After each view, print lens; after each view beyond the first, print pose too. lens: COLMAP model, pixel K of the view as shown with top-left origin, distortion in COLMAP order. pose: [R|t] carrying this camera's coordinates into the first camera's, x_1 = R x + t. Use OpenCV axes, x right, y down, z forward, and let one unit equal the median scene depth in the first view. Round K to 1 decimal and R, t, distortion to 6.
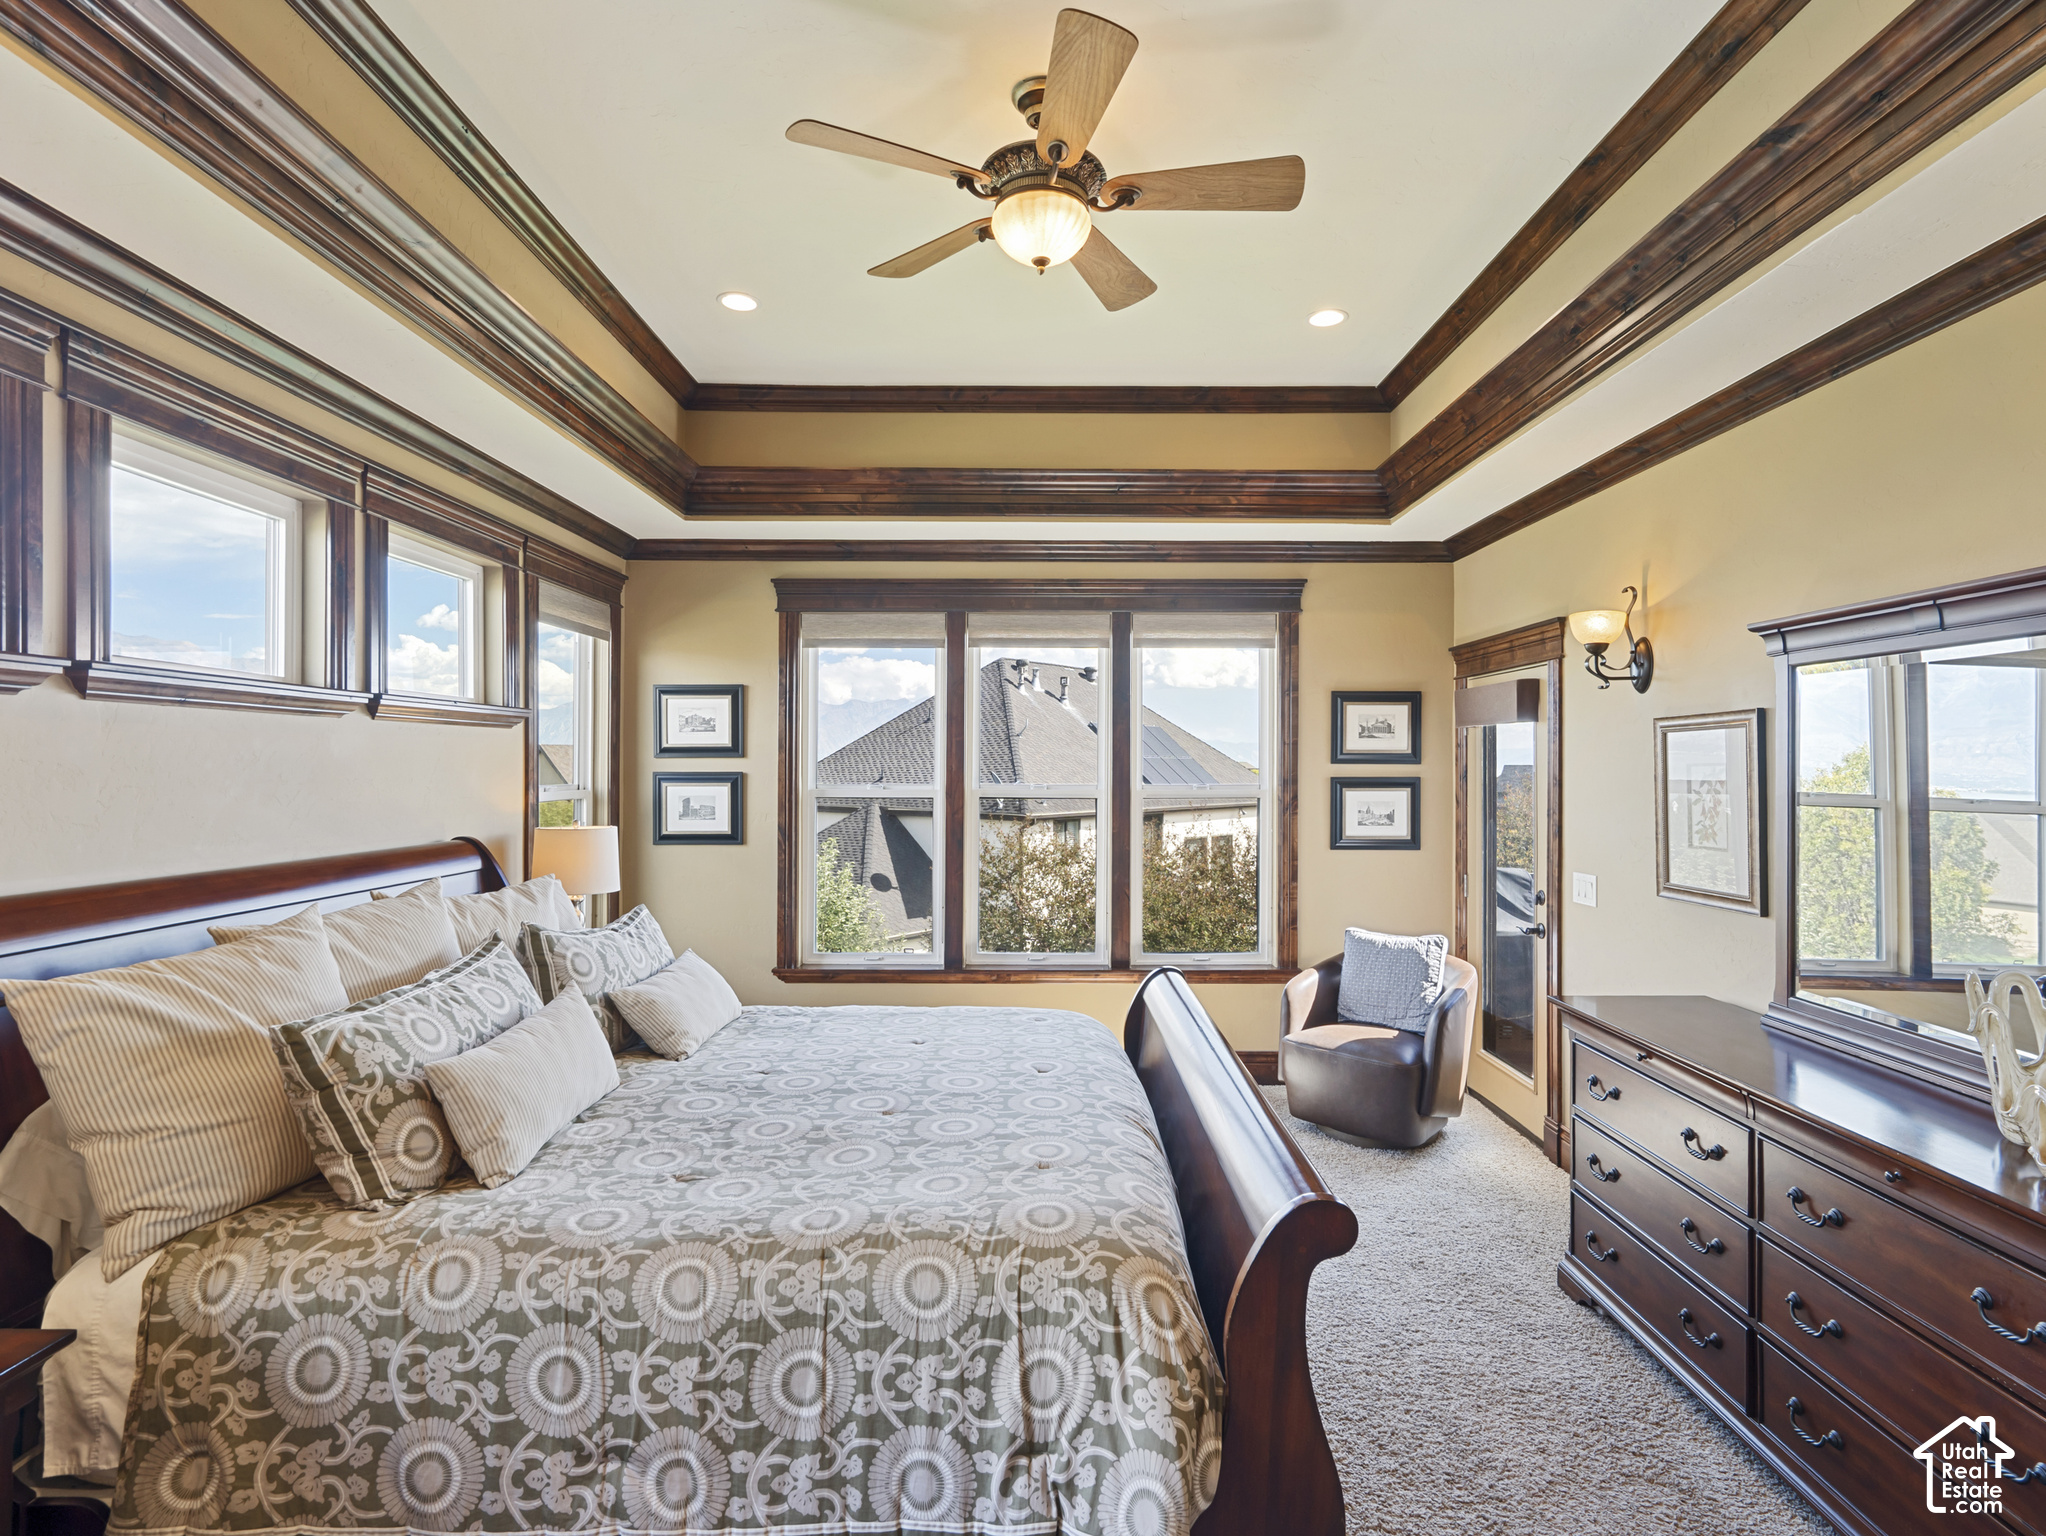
lens RADIAL K [[1044.5, 0, 1037.3], [0, 1044.5, 759.3], [0, 0, 1]] dist [0.003287, 0.001042]
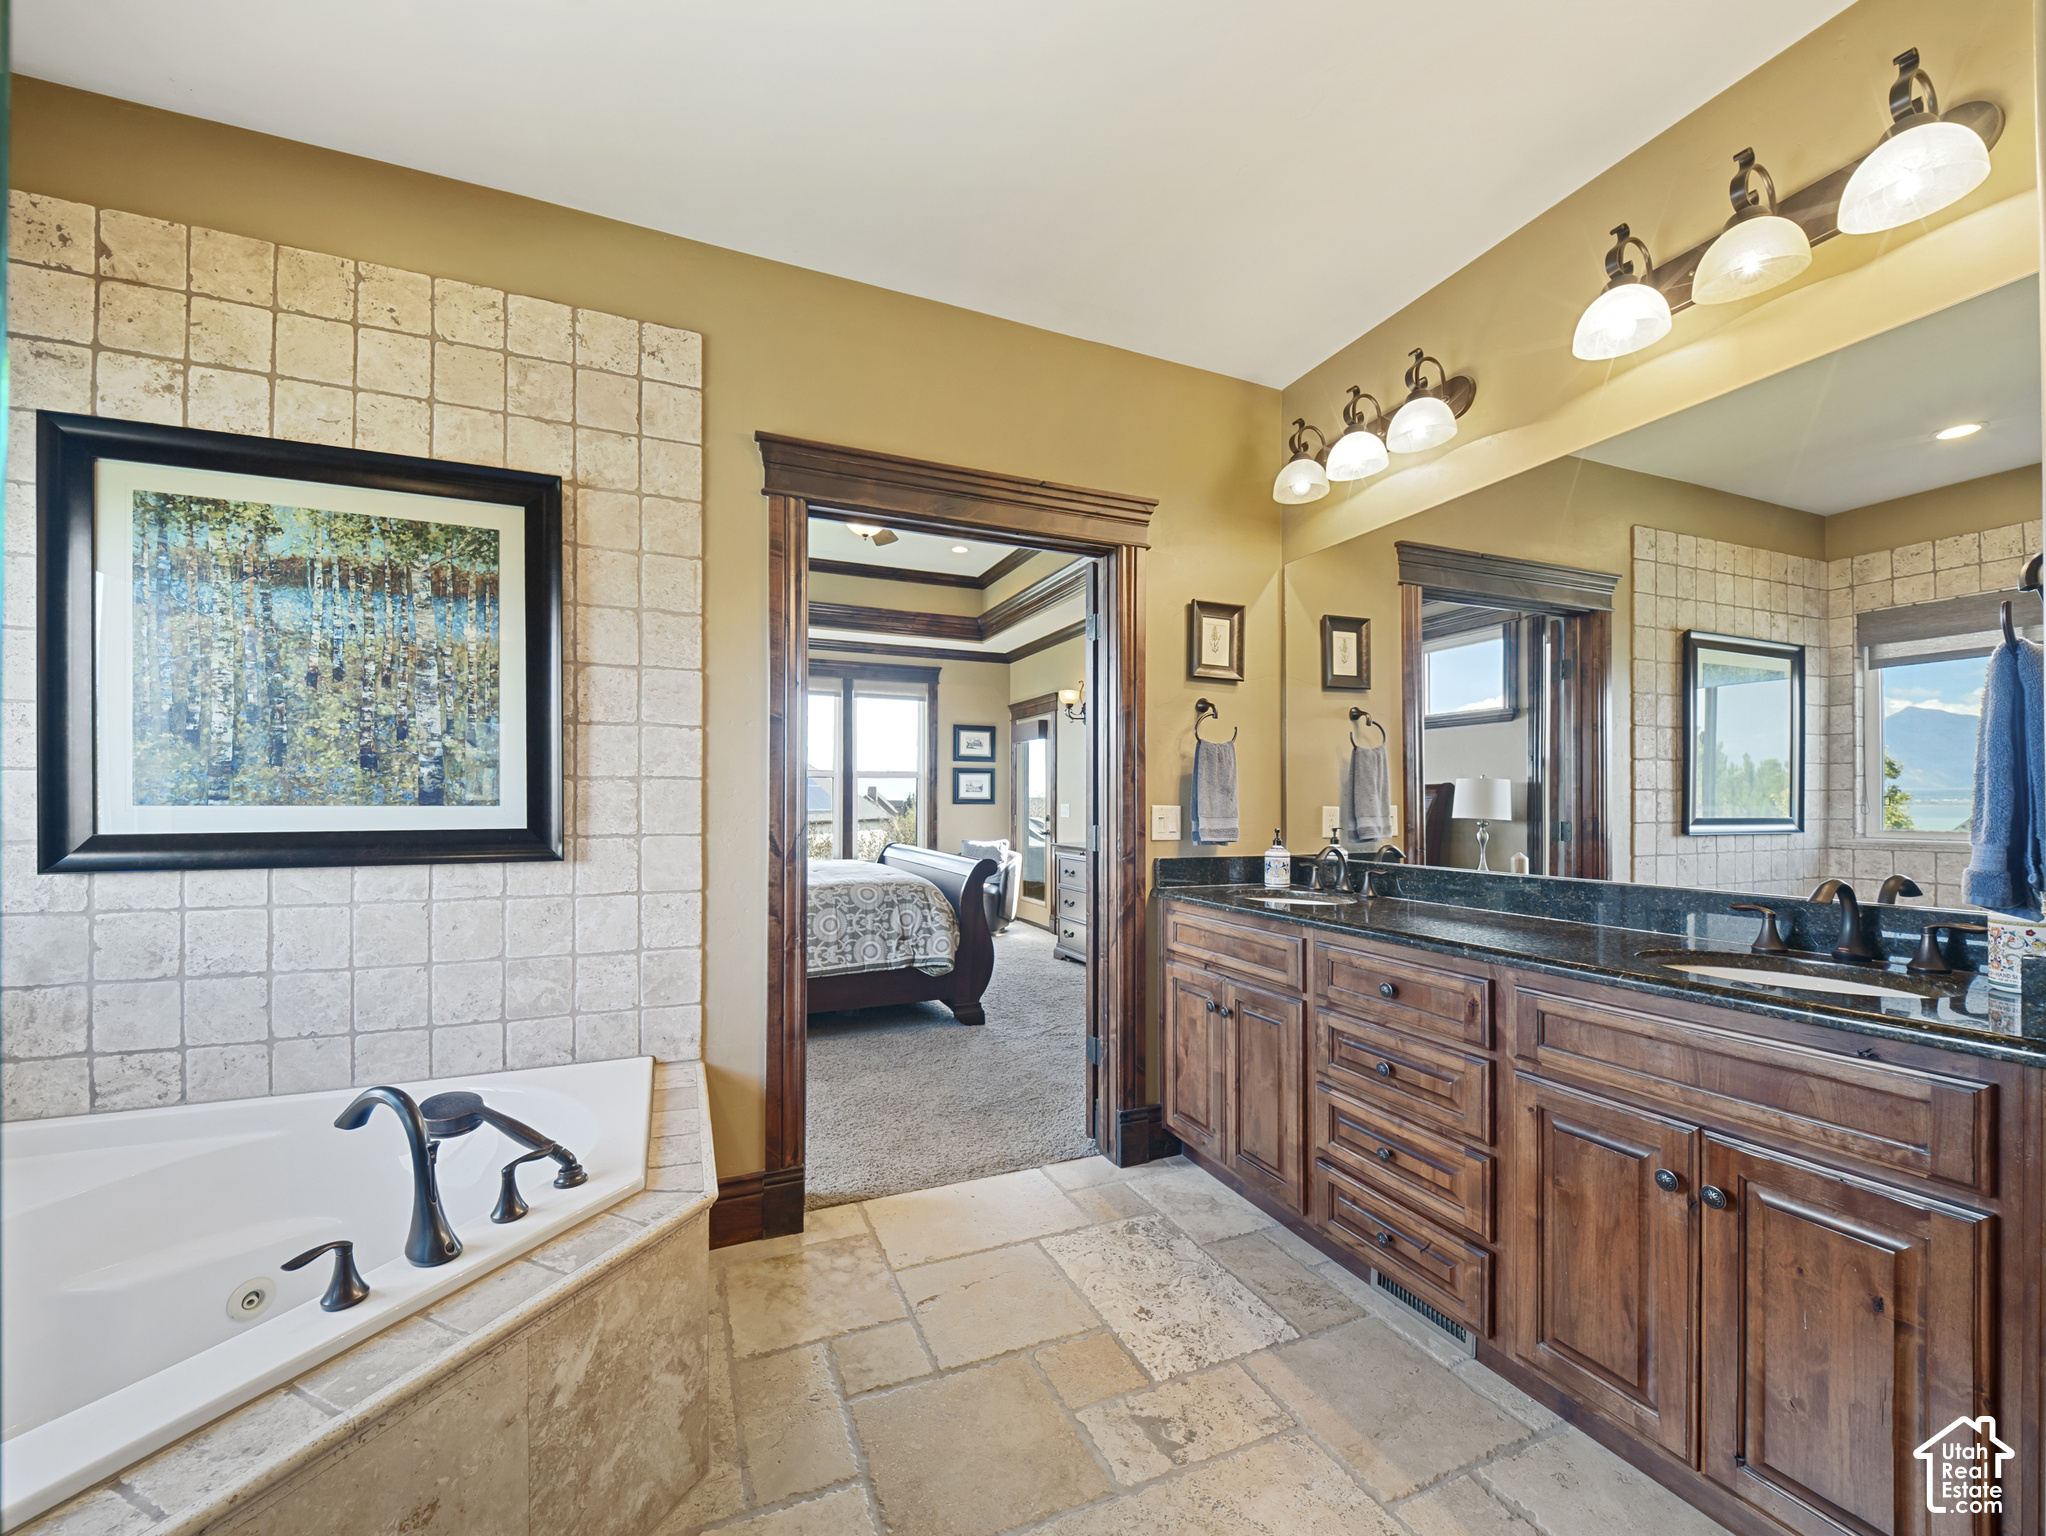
lens RADIAL K [[810.0, 0, 1015.6], [0, 810.0, 788.6], [0, 0, 1]] dist [-0.000117, 0.000015]
pose [[0.918445, 0.005065, 0.395516, -0.244585], [-0.001202, 0.999949, -0.010015, 0.080621], [-0.395547, 0.008723, 0.918404, -0.515767]]
